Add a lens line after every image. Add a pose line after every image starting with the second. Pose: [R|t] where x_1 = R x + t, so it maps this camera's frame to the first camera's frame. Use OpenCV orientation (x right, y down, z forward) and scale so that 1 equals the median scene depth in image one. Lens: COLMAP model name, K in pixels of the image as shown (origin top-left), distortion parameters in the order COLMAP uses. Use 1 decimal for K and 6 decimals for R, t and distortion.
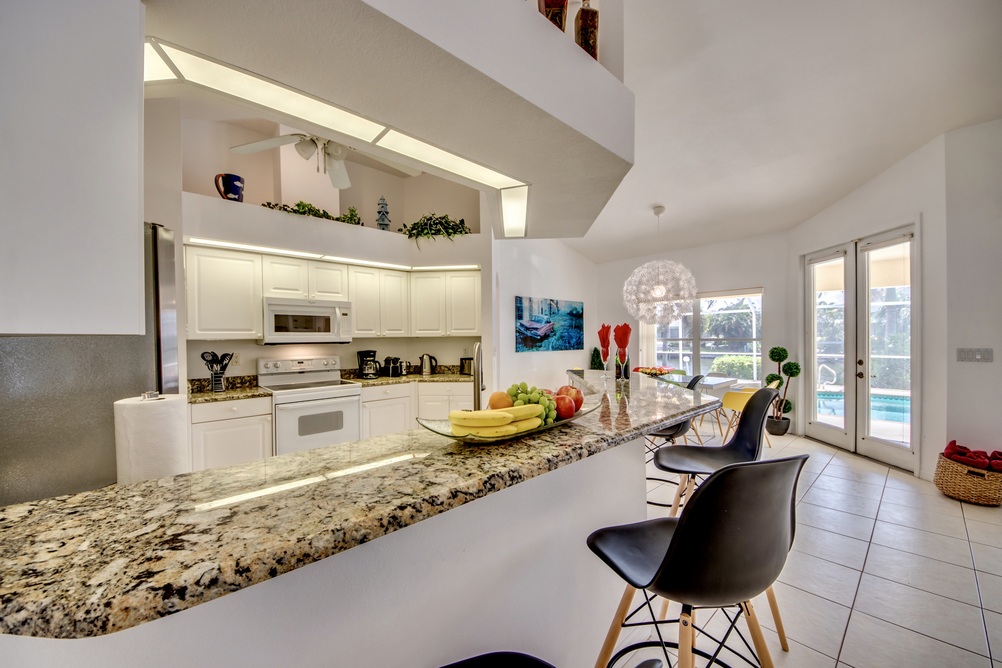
lens RADIAL K [[372.7, 0, 495.8], [0, 372.7, 340.0], [0, 0, 1]] dist [0.015417, -0.013891]
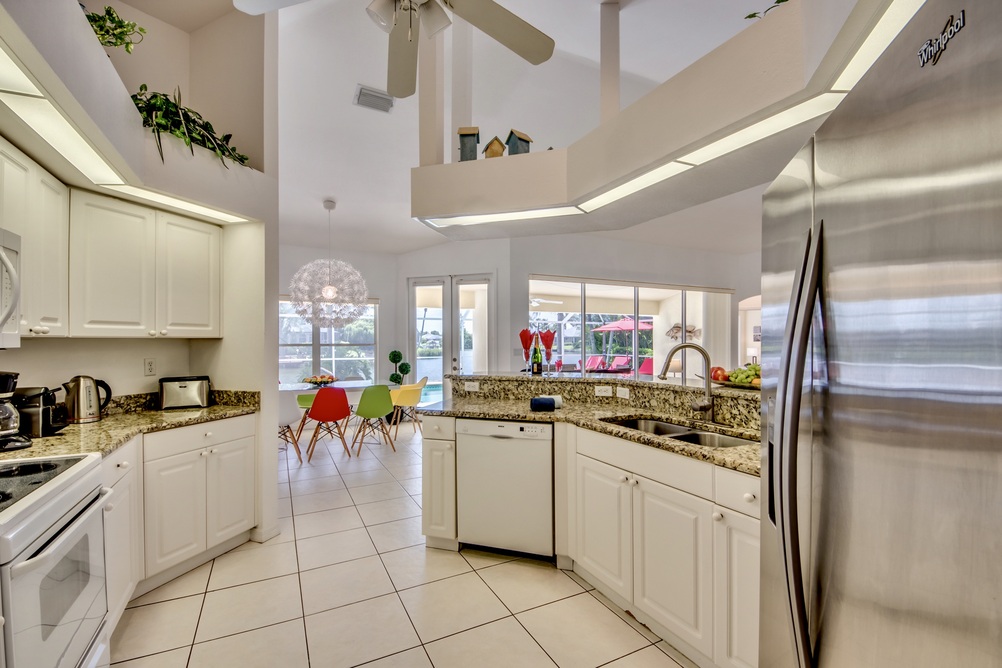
lens RADIAL K [[432.2, 0, 491.4], [0, 432.2, 339.3], [0, 0, 1]] dist [-0.000326, -0.000185]
pose [[0.255826, 0.011167, 0.966658, -0.565130], [0.007773, 0.999877, -0.013608, 0.003868], [-0.966692, 0.010995, 0.255708, 0.395509]]
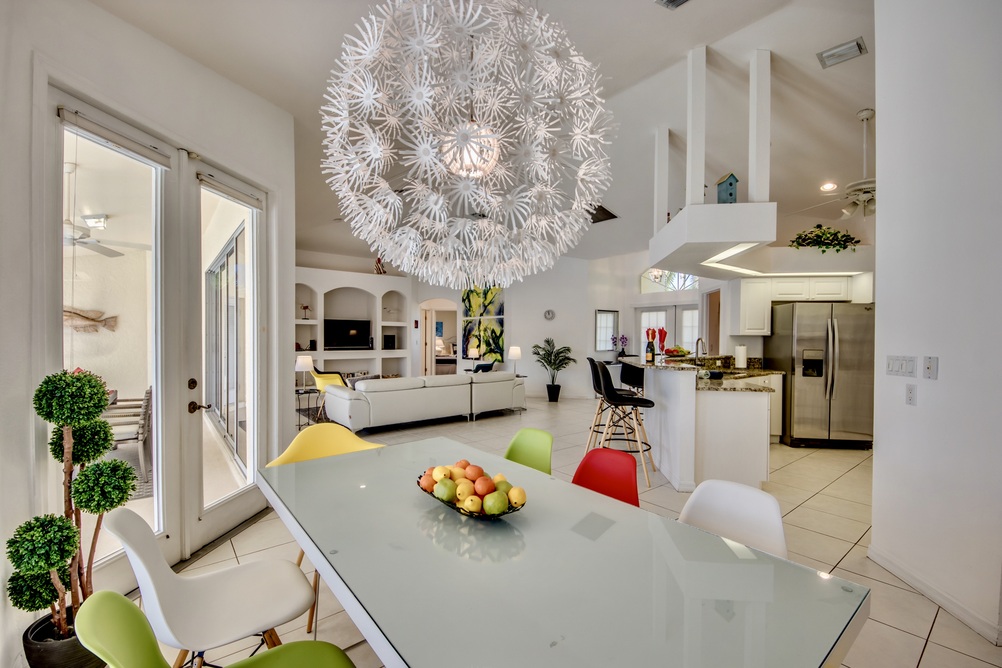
lens RADIAL K [[432.2, 0, 491.4], [0, 432.2, 339.3], [0, 0, 1]] dist [-0.000326, -0.000185]
pose [[-0.998046, 0.002190, 0.062446, 0.460248], [0.003180, 0.999871, 0.015761, -0.012026], [-0.062404, 0.015929, -0.997924, 1.466907]]
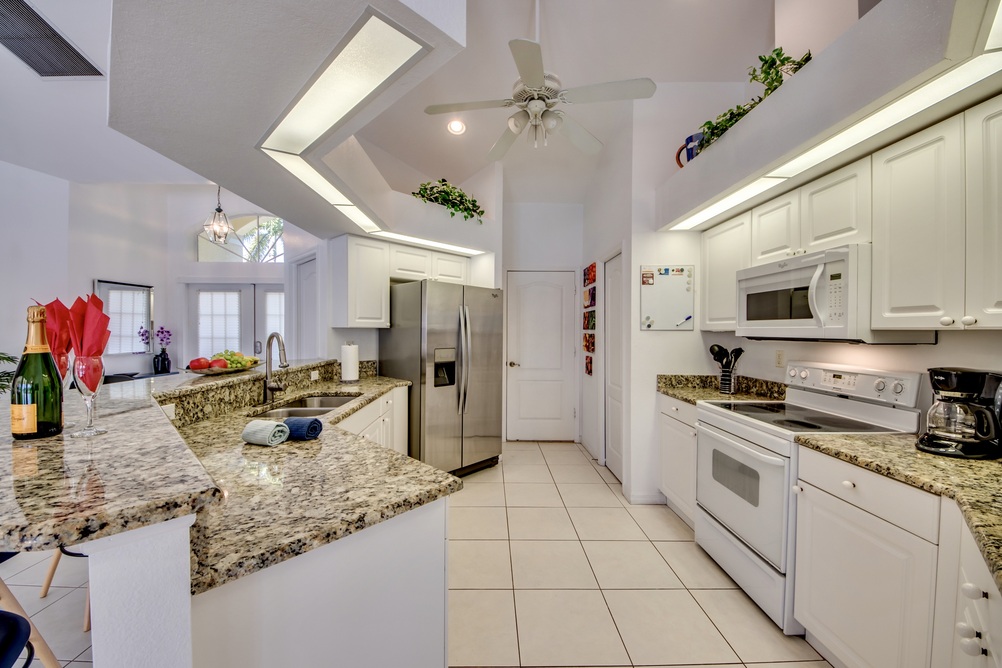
lens RADIAL K [[372.7, 0, 495.8], [0, 372.7, 340.0], [0, 0, 1]] dist [0.015417, -0.013891]
pose [[-0.650827, 0.025668, -0.758792, 0.165214], [-0.006206, 0.999215, 0.039124, -0.007513], [0.759201, 0.030172, -0.650157, 0.828911]]
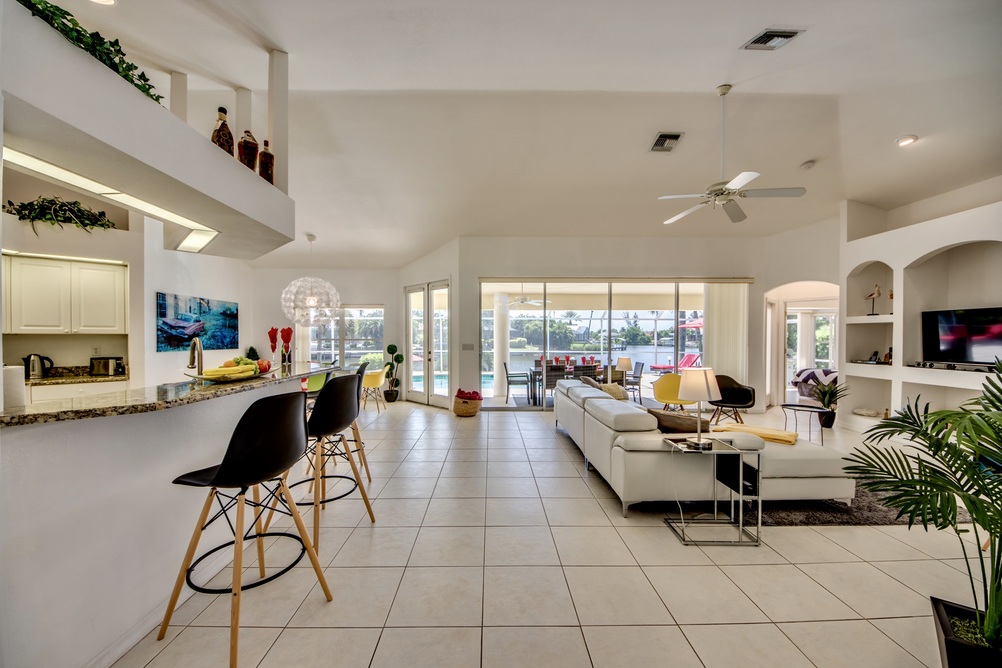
lens RADIAL K [[372.7, 0, 495.8], [0, 372.7, 340.0], [0, 0, 1]] dist [0.015417, -0.013891]
pose [[0.649844, 0.004289, 0.760056, -0.143305], [-0.001759, 0.999990, -0.004140, 0.006871], [-0.760066, 0.001354, 0.649845, -0.347941]]
